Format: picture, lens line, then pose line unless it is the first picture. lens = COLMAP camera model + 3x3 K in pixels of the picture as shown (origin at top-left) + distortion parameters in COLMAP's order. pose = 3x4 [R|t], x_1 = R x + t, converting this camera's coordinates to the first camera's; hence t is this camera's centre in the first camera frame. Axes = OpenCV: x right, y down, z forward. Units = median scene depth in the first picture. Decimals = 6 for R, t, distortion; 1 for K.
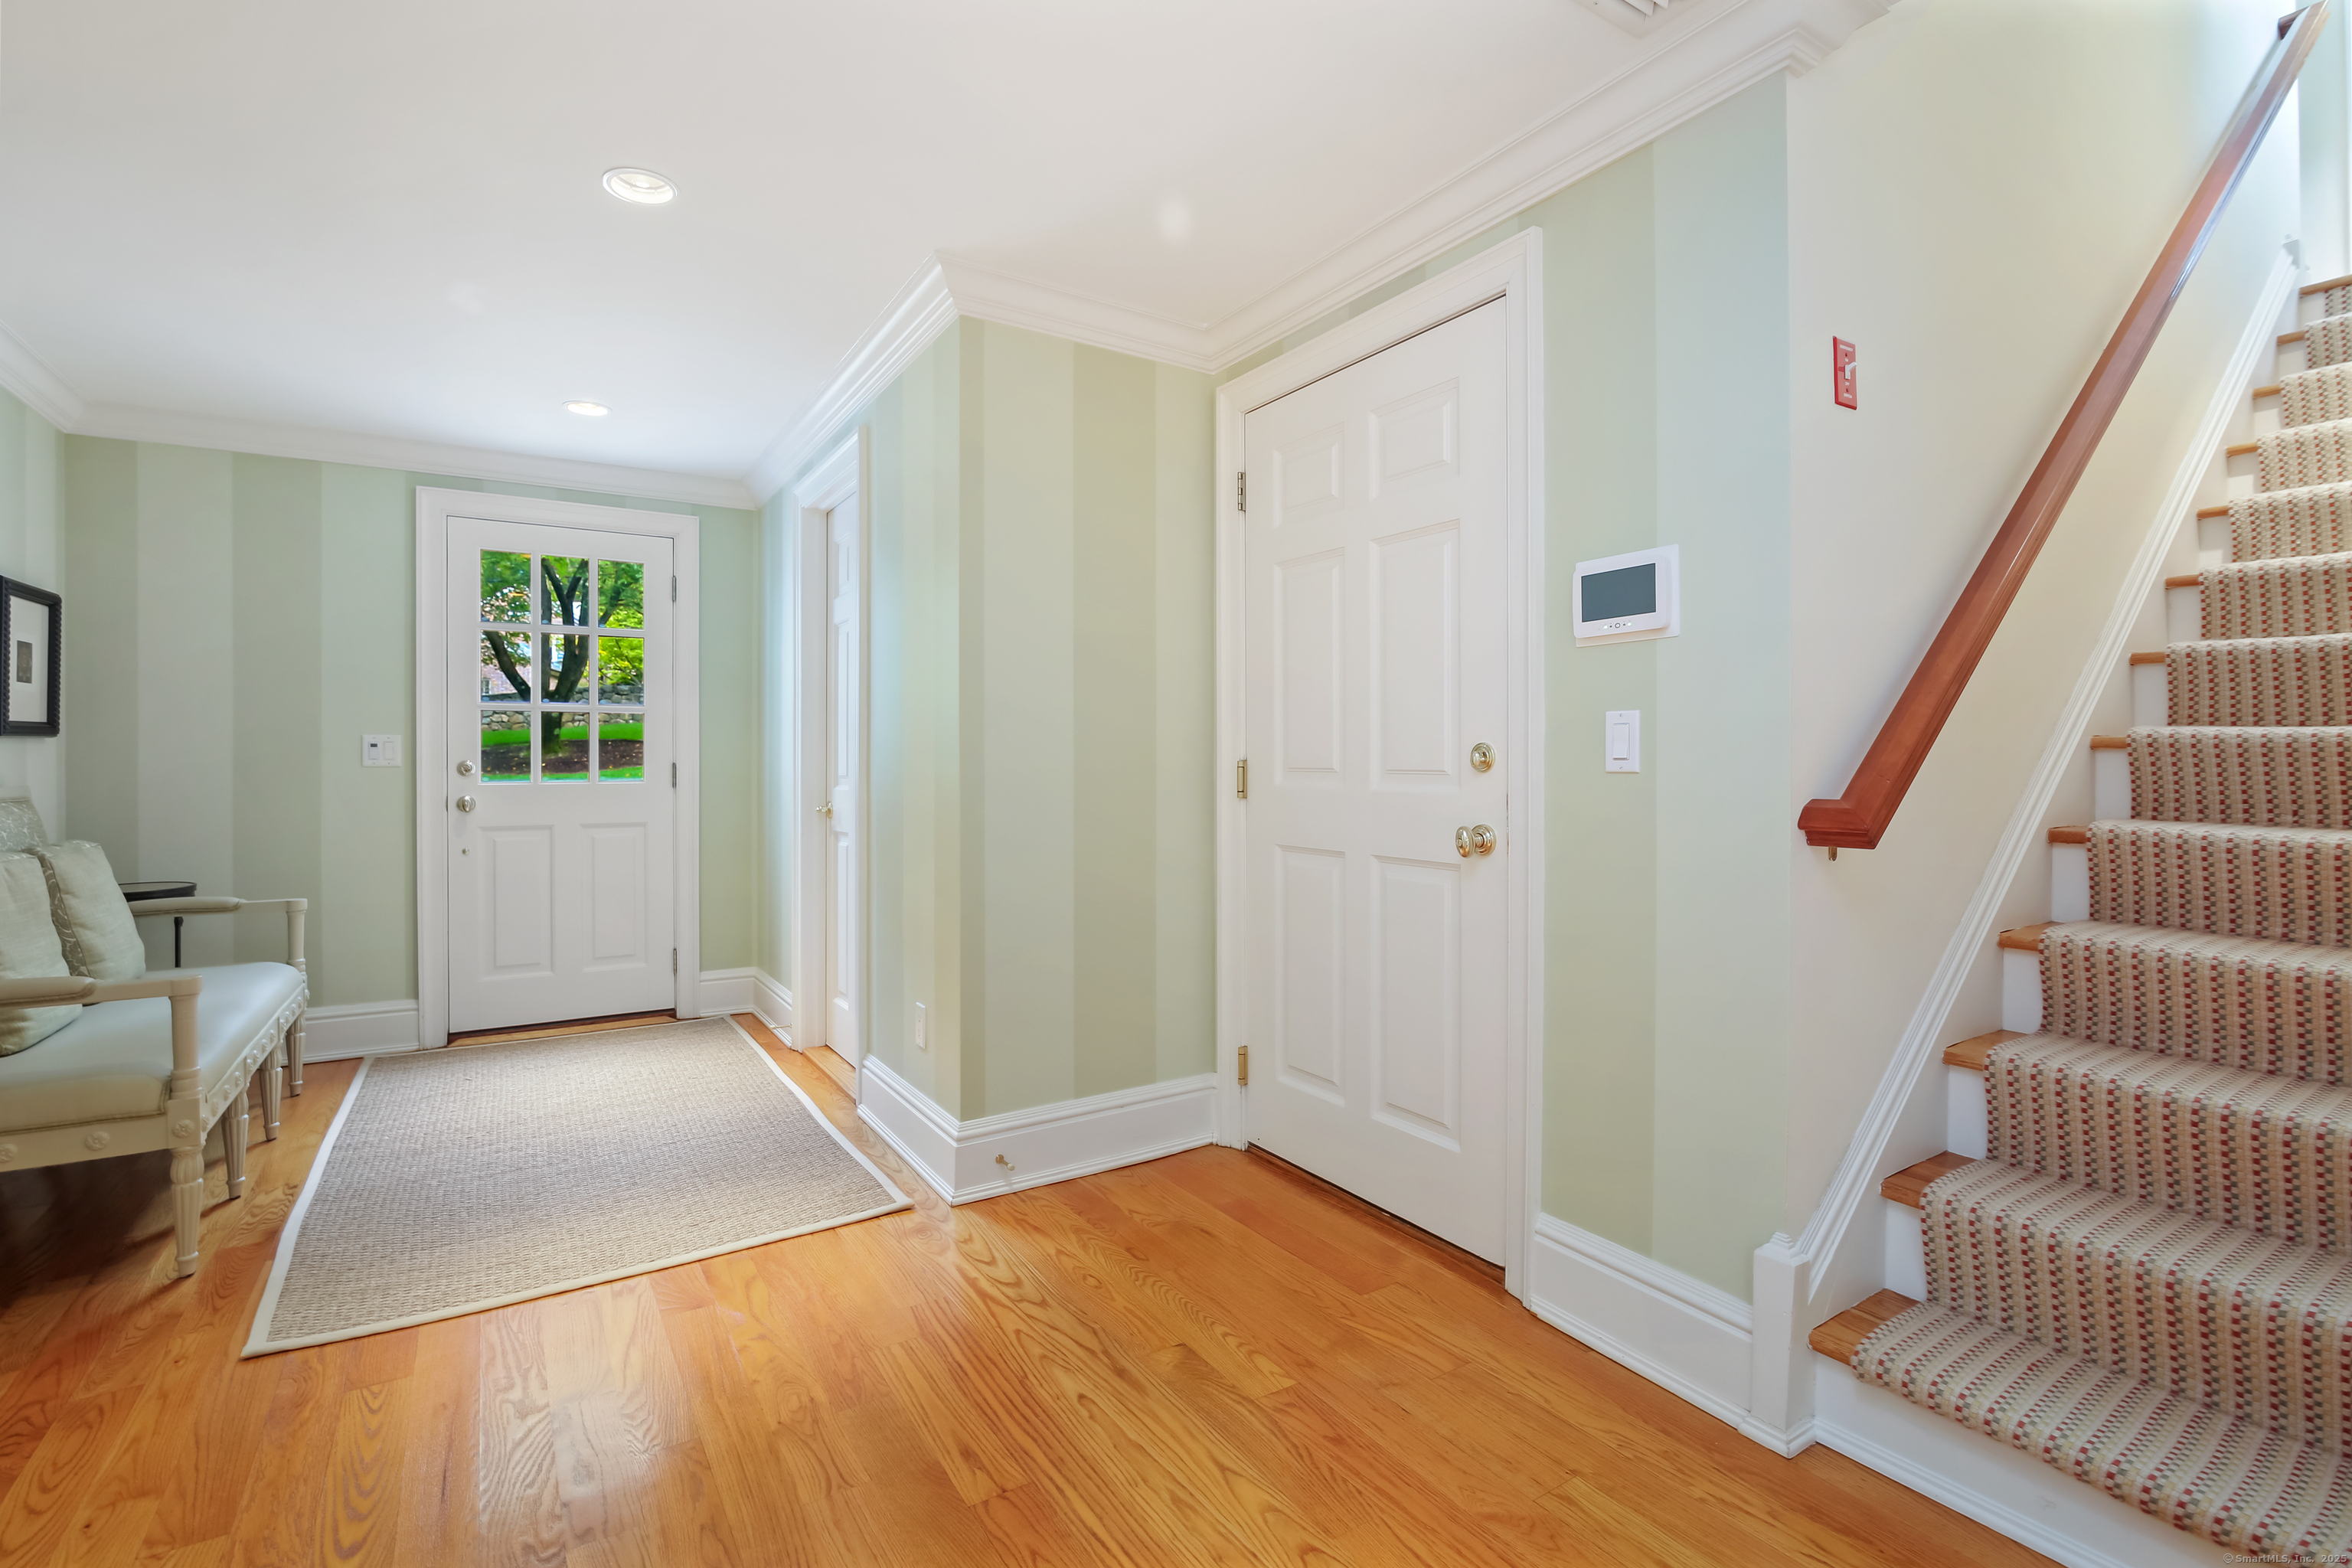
lens RADIAL K [[1087.8, 0, 1173.7], [0, 1087.8, 776.3], [0, 0, 1]] dist [-0.021464, 0.002832]
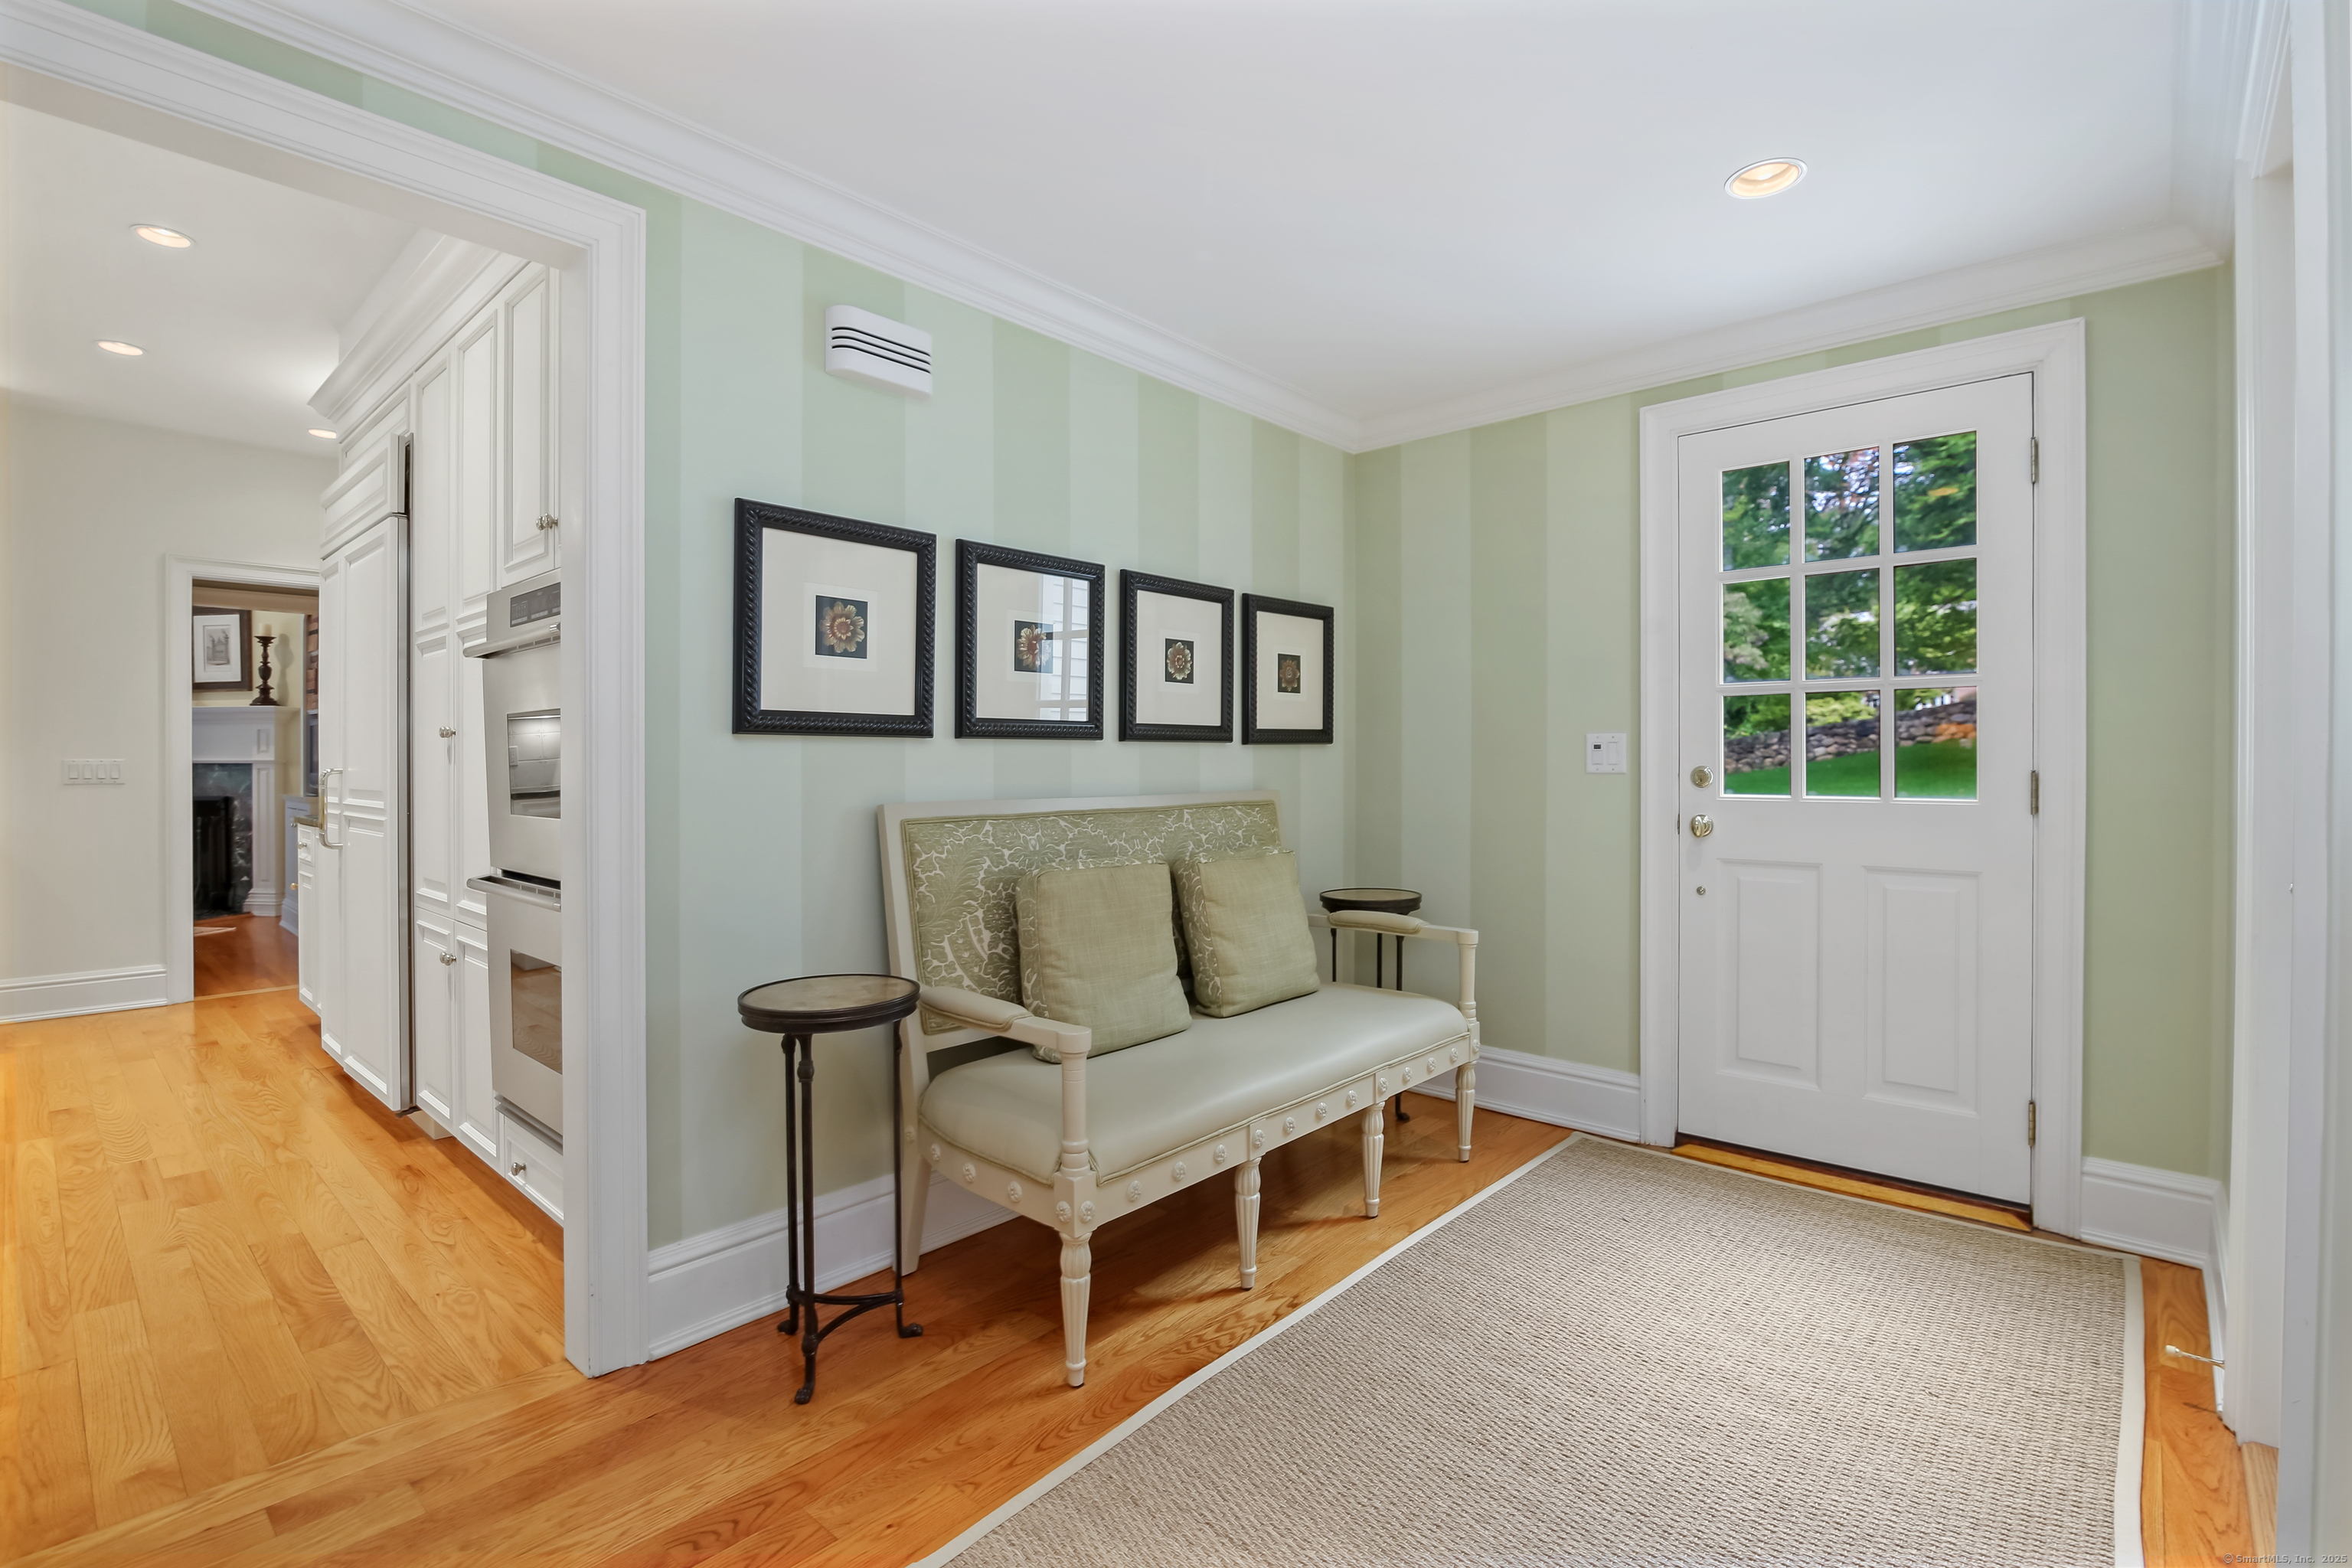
lens RADIAL K [[1087.8, 0, 1158.7], [0, 1087.8, 764.4], [0, 0, 1]] dist [-0.021464, 0.002832]
pose [[0.264342, 0.004525, -0.964418, -0.049902], [-0.011536, 0.999932, 0.001529, -0.012968], [0.964360, 0.010721, 0.264376, 0.467377]]
